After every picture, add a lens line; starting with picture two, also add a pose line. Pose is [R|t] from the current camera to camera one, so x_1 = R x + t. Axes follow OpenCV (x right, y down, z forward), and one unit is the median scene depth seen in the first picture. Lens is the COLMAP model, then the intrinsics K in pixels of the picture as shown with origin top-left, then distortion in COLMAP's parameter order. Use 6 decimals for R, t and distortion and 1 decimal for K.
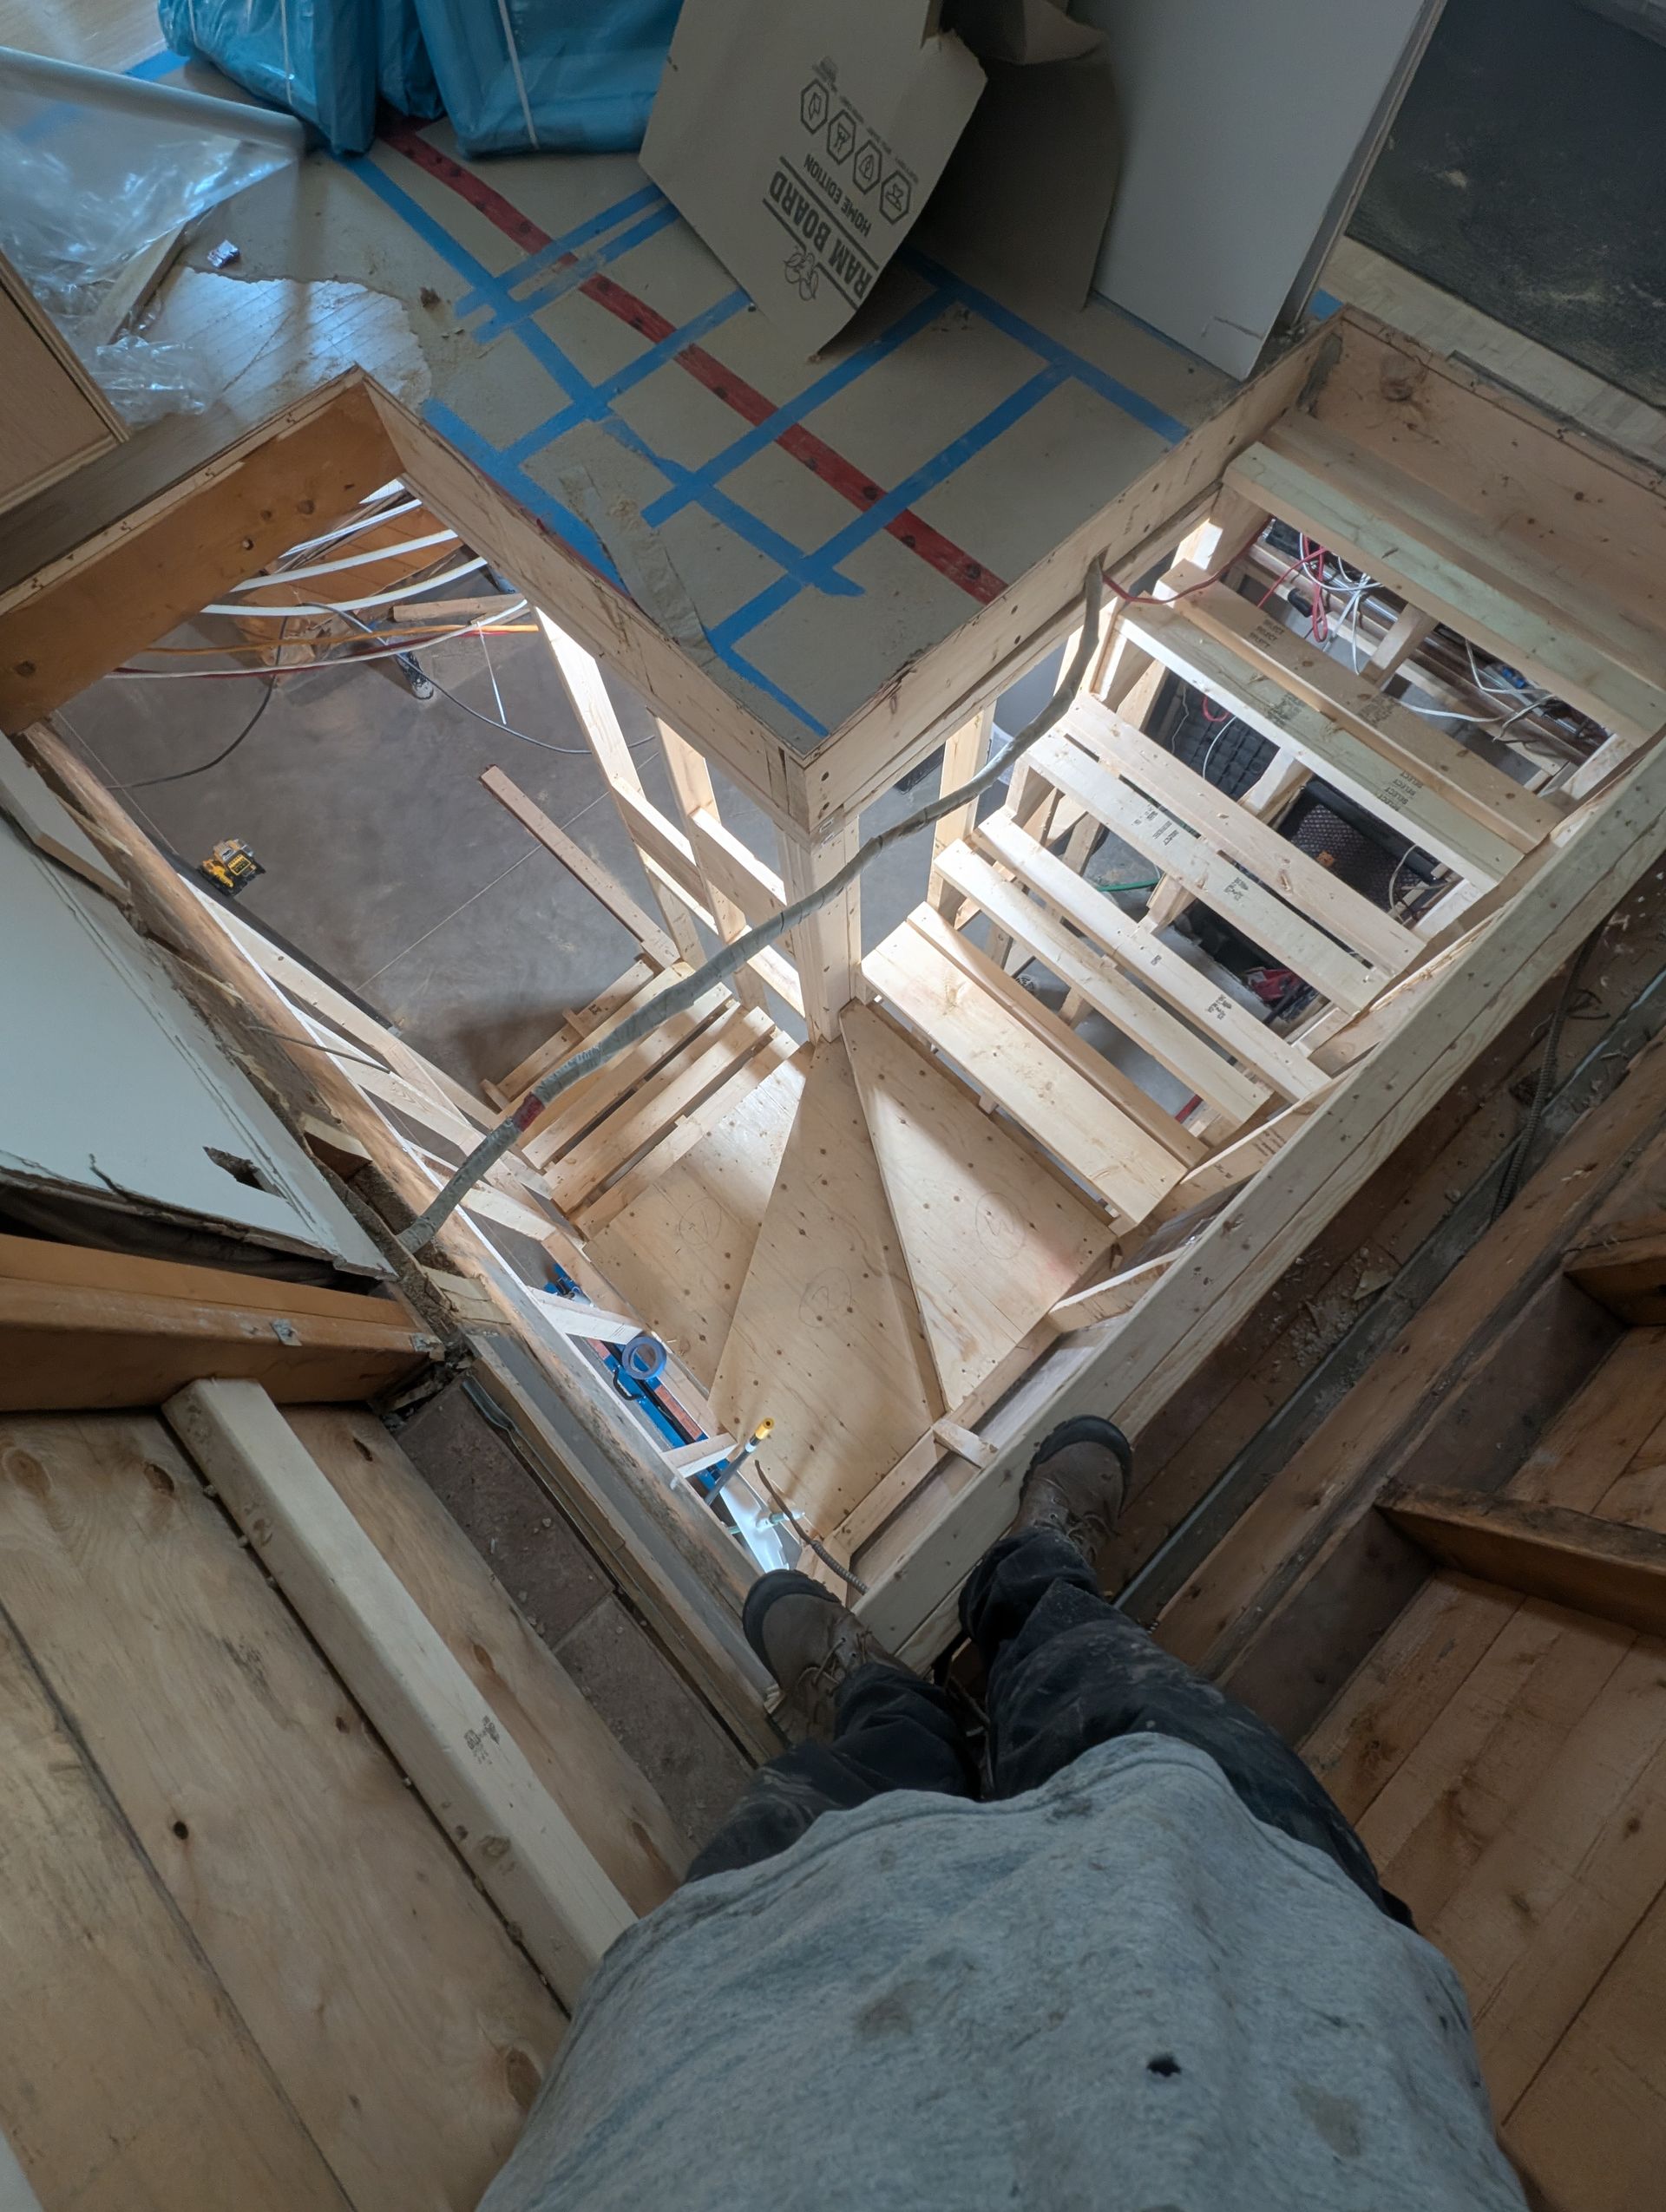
lens RADIAL K [[905.7, 0, 835.6], [0, 905.7, 1112.5], [0, 0, 1]] dist [0.031868, -0.008138]
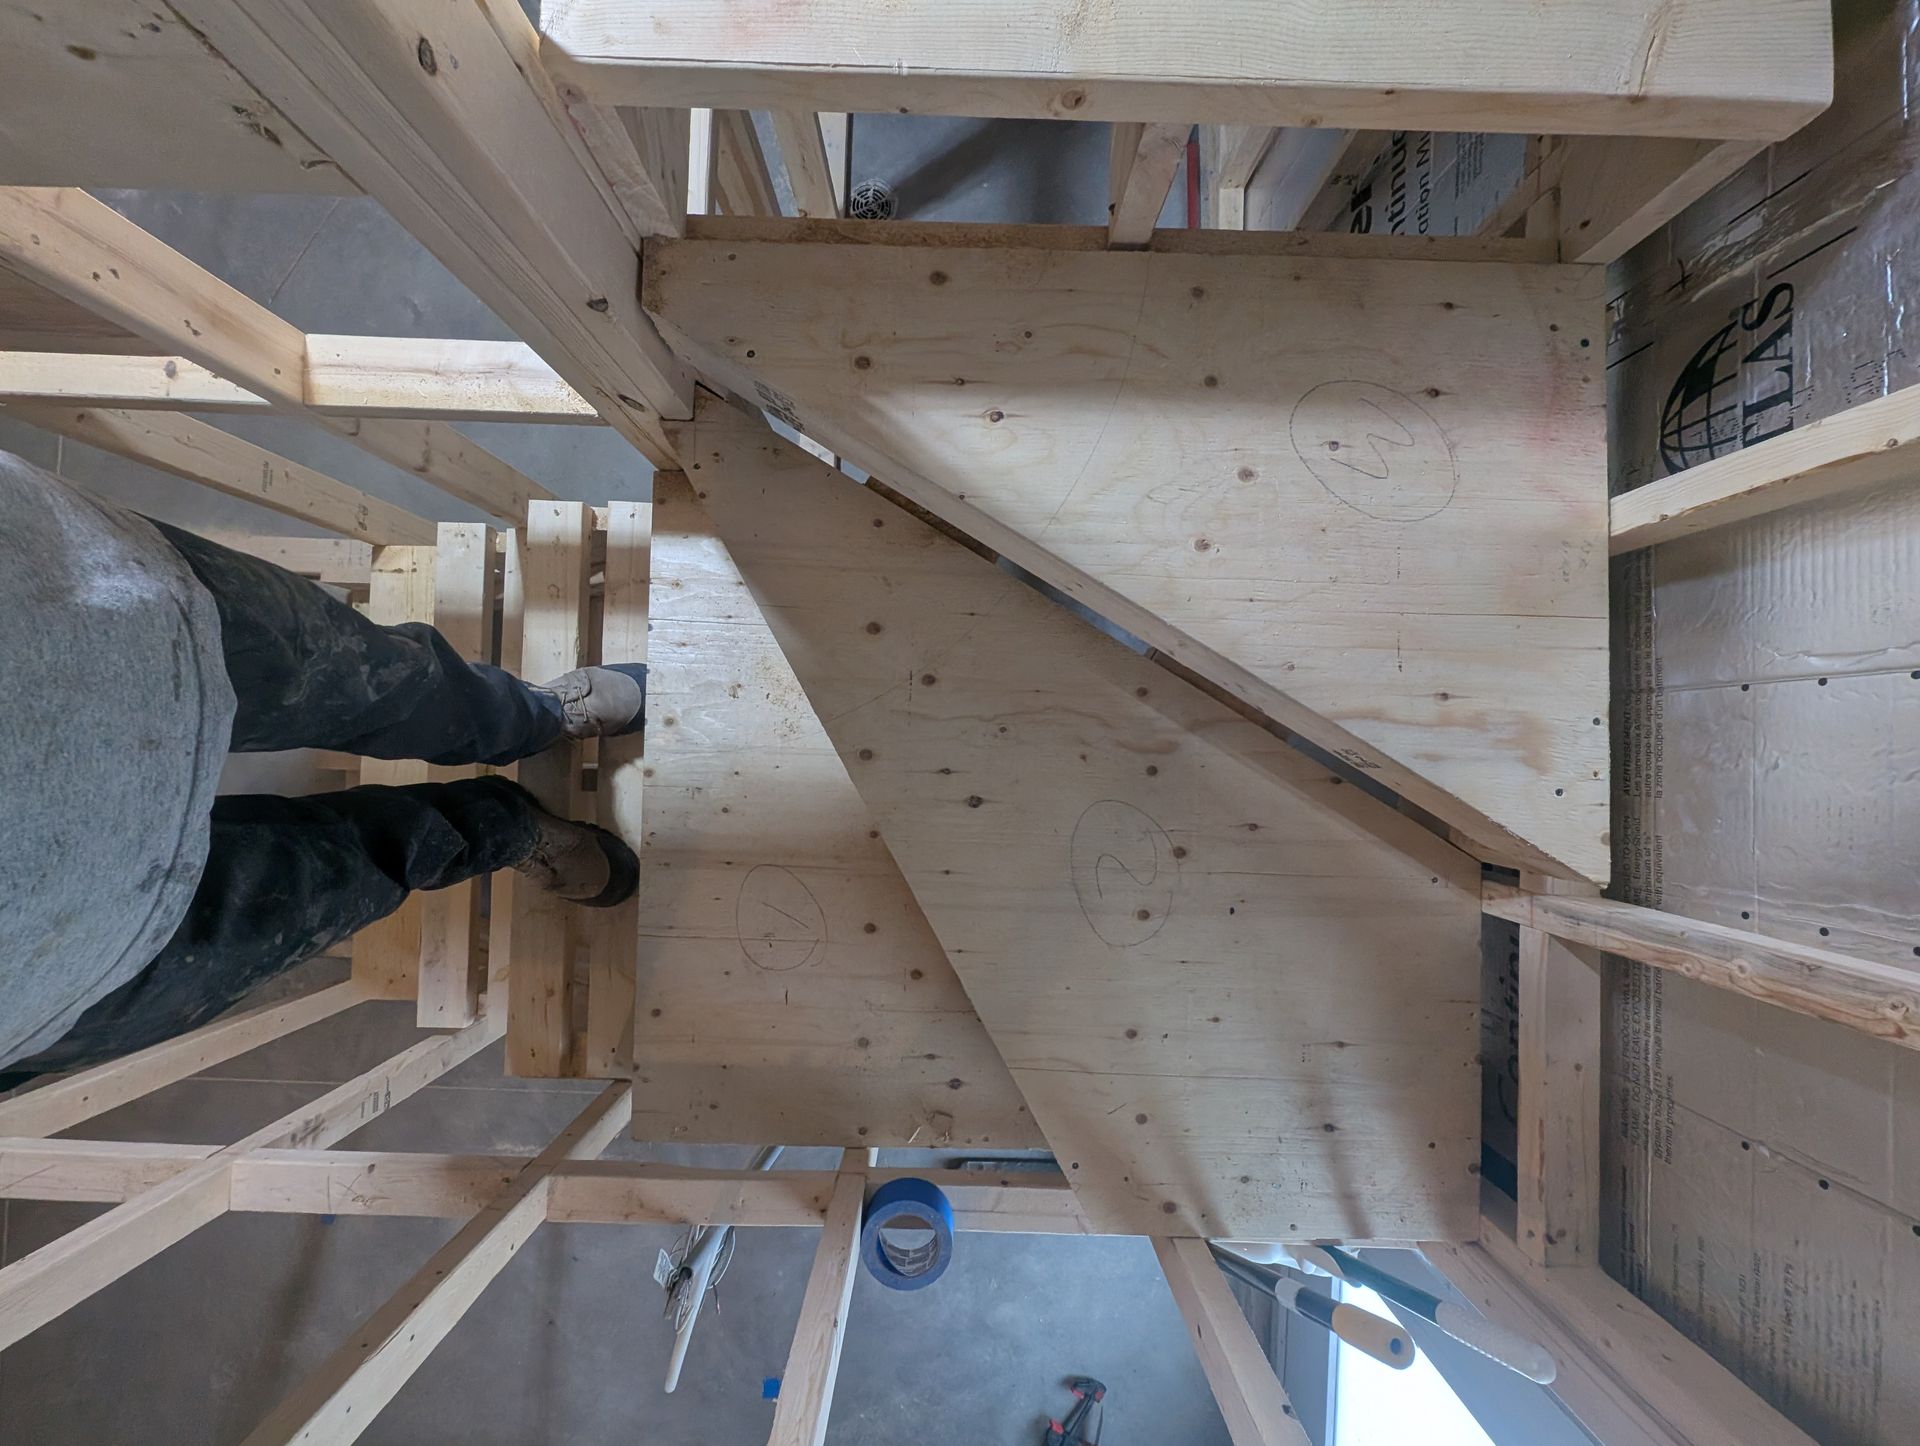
lens RADIAL K [[786.0, 0, 960.0], [0, 786.0, 719.0], [0, 0, 1]] dist [0.031868, -0.008138]
pose [[0.715211, -0.695612, 0.067807, -0.037684], [0.658394, 0.703125, 0.268575, 0.000728], [-0.234501, -0.147444, 0.960869, 0.615081]]
